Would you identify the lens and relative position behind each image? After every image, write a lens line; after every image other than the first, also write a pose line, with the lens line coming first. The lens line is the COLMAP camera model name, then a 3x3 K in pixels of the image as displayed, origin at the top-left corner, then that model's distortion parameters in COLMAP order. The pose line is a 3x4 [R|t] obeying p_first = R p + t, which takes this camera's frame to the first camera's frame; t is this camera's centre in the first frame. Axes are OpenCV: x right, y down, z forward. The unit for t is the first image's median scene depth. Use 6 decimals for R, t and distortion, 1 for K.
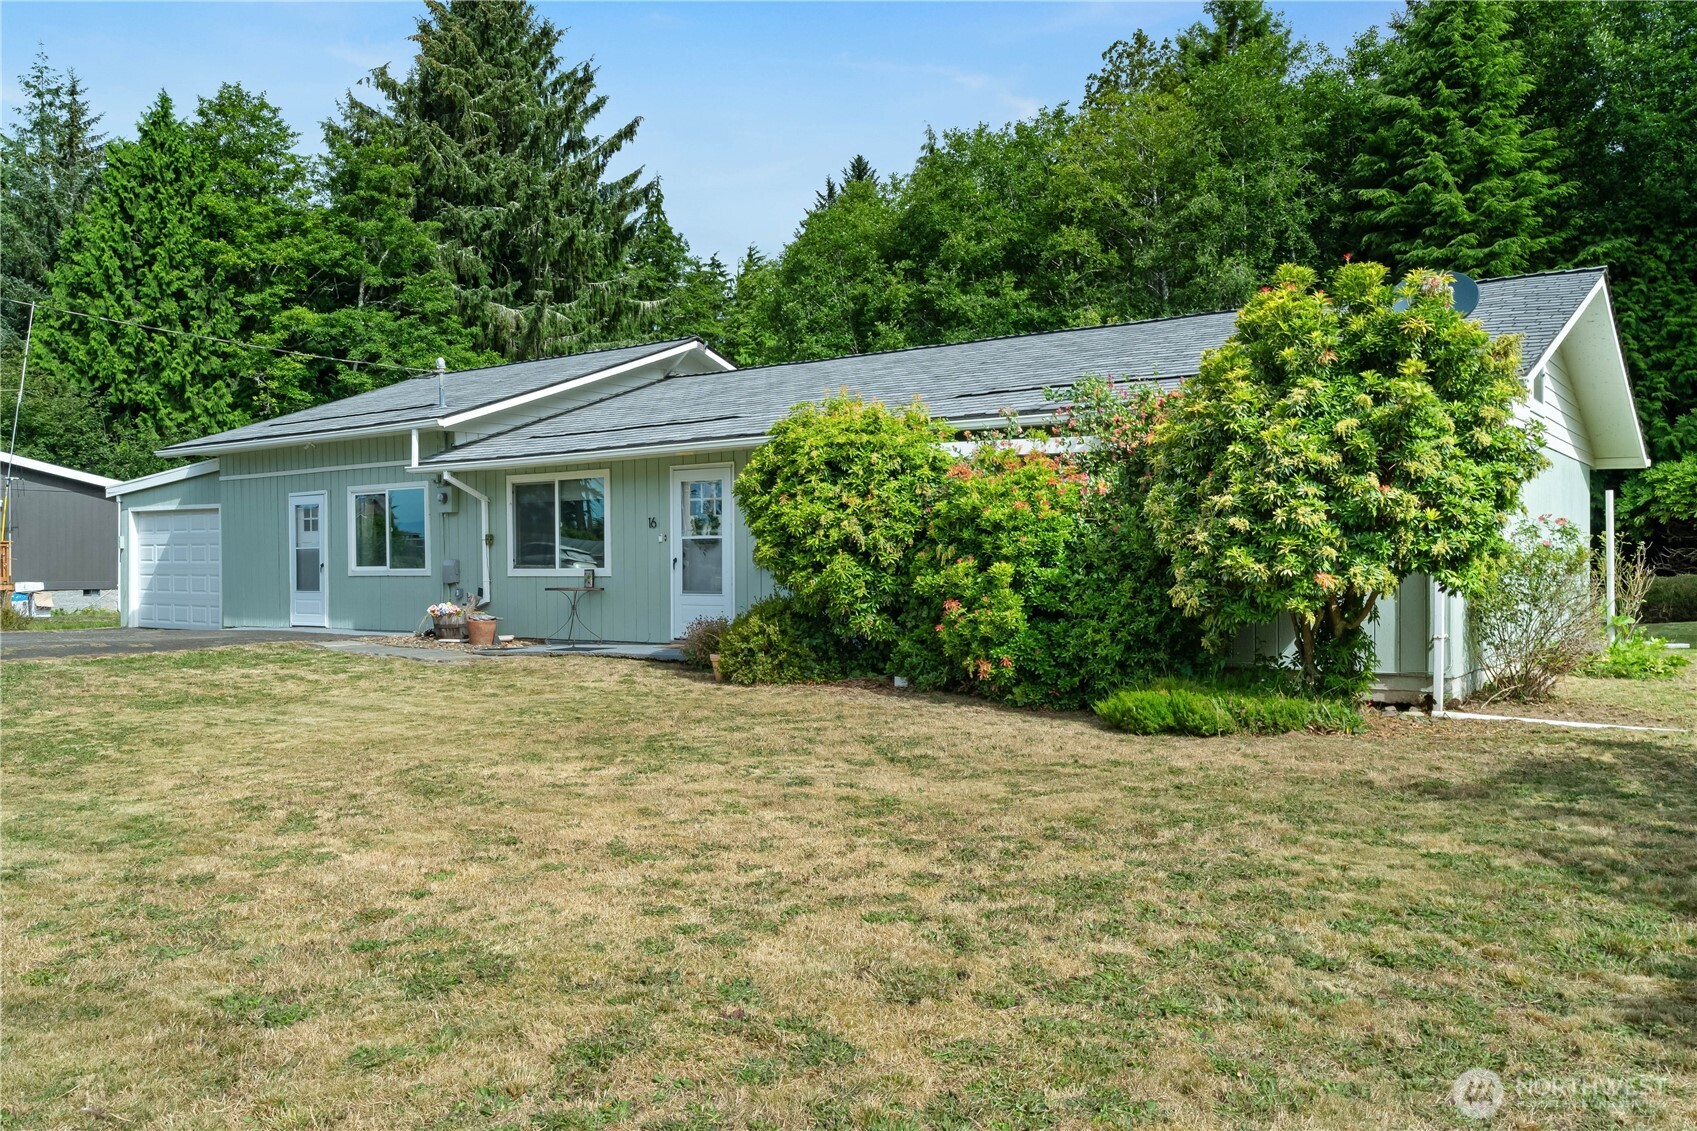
lens RADIAL K [[1309.8, 0, 848.5], [0, 1309.8, 565.5], [0, 0, 1]] dist [0.000448, 0.003062]
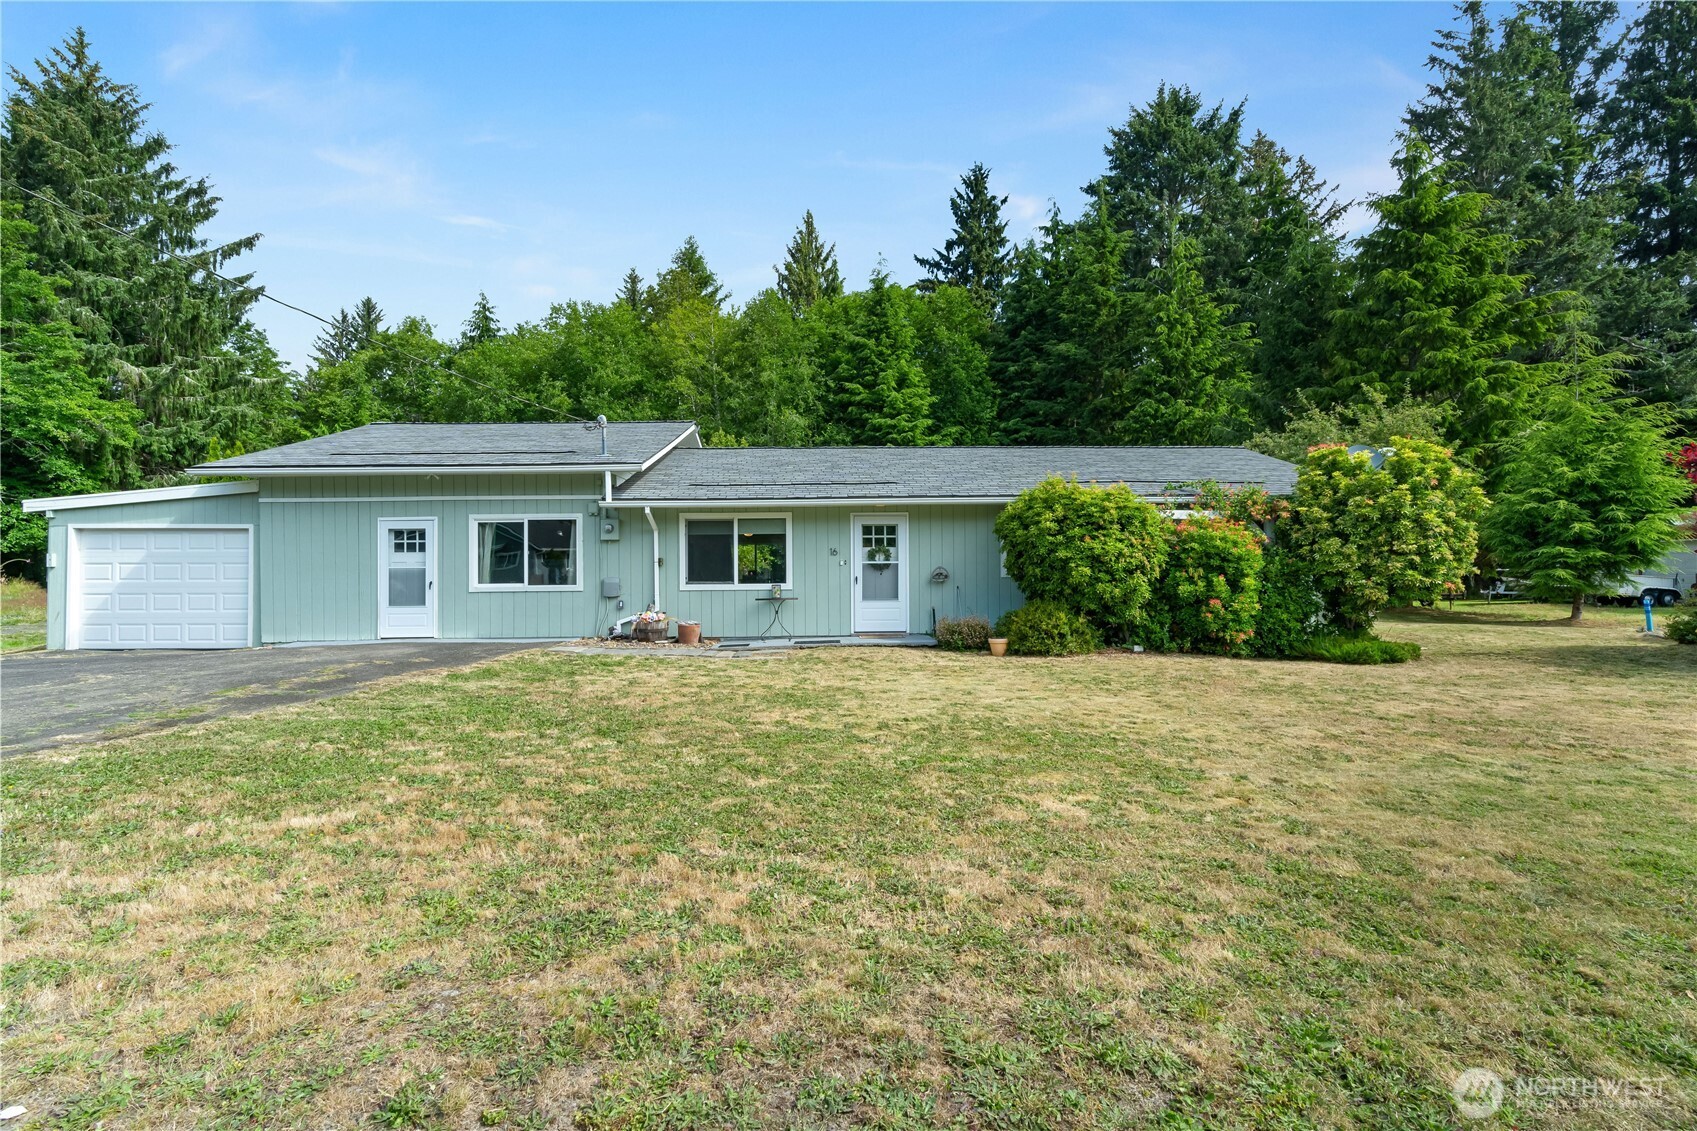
lens RADIAL K [[765.8, 0, 848.5], [0, 765.8, 565.5], [0, 0, 1]] dist [-0.005484, 0.000192]
pose [[0.799359, 0.012575, 0.600722, -0.458651], [0.003645, 0.999661, -0.025775, 0.002977], [-0.600843, 0.022793, 0.799042, 0.231974]]
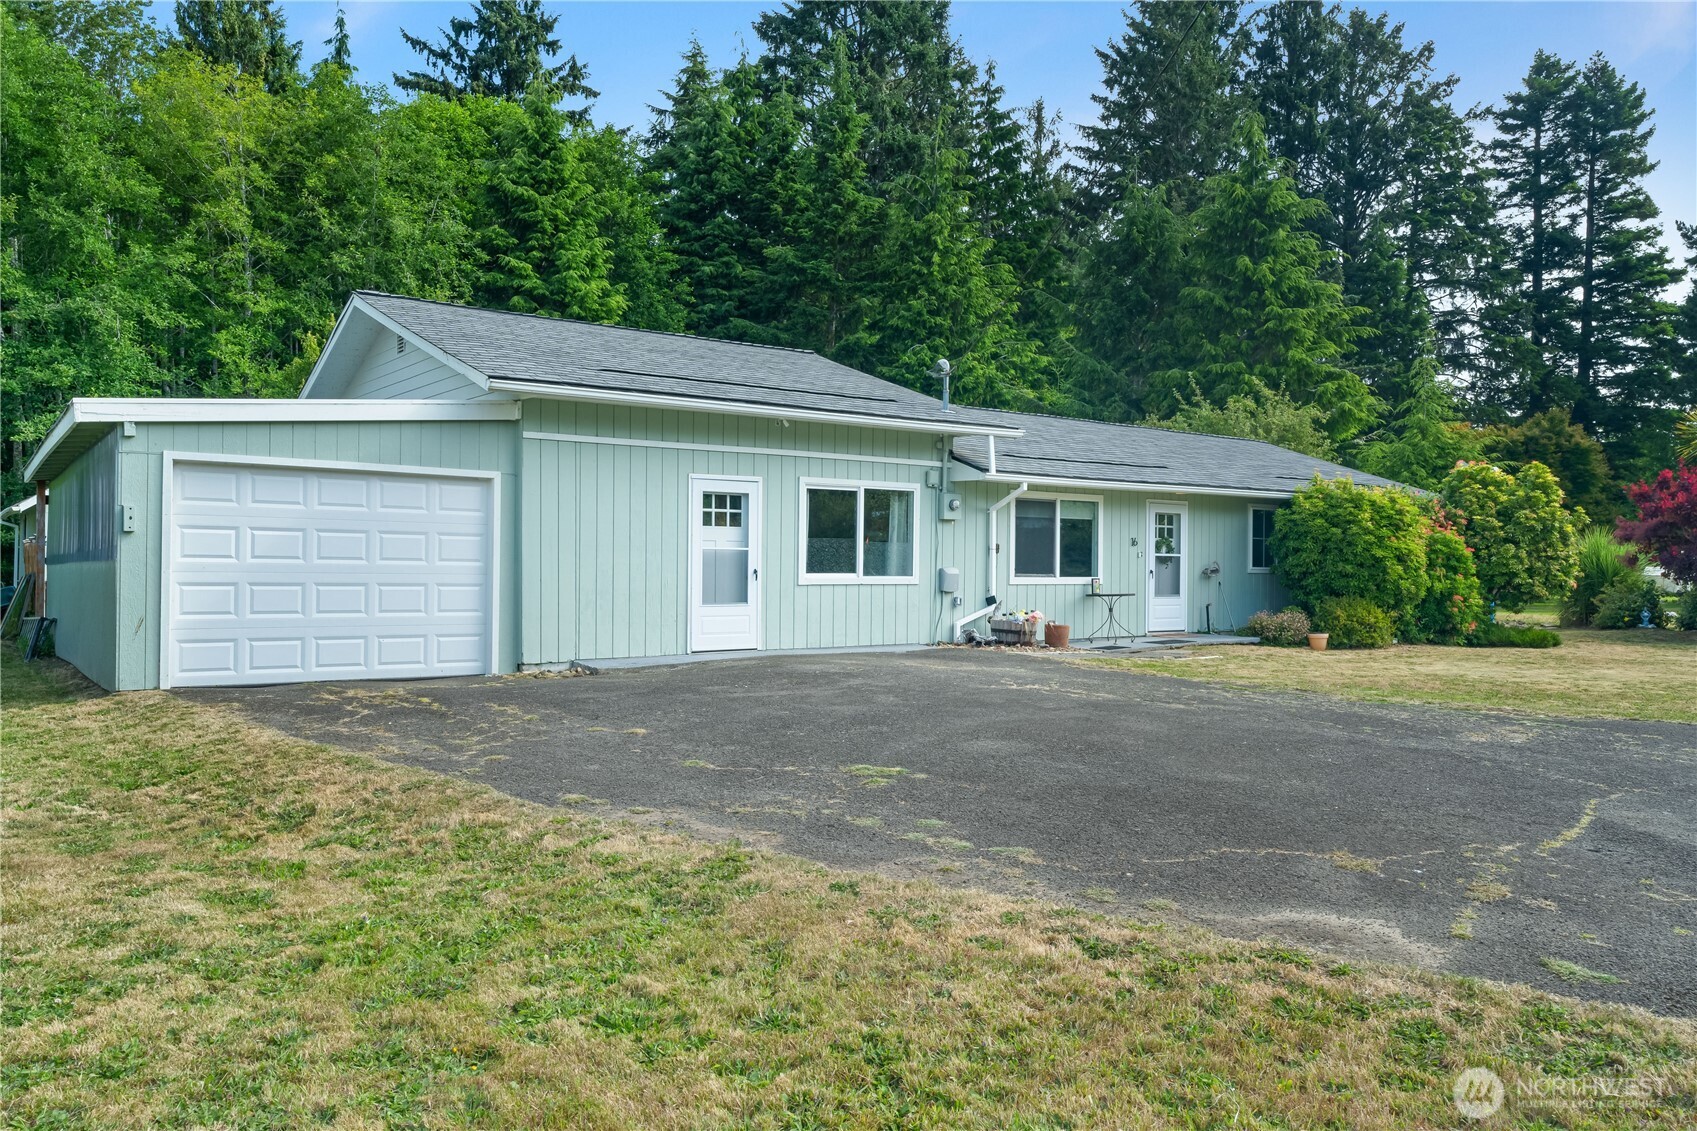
lens RADIAL K [[1240.4, 0, 848.5], [0, 1240.4, 565.5], [0, 0, 1]] dist [-0.002767, -0.000473]
pose [[0.296603, 0.014951, 0.954884, -0.989568], [-0.004336, 0.999888, -0.014309, 0.006195], [-0.954991, 0.000104, 0.296635, 0.652109]]
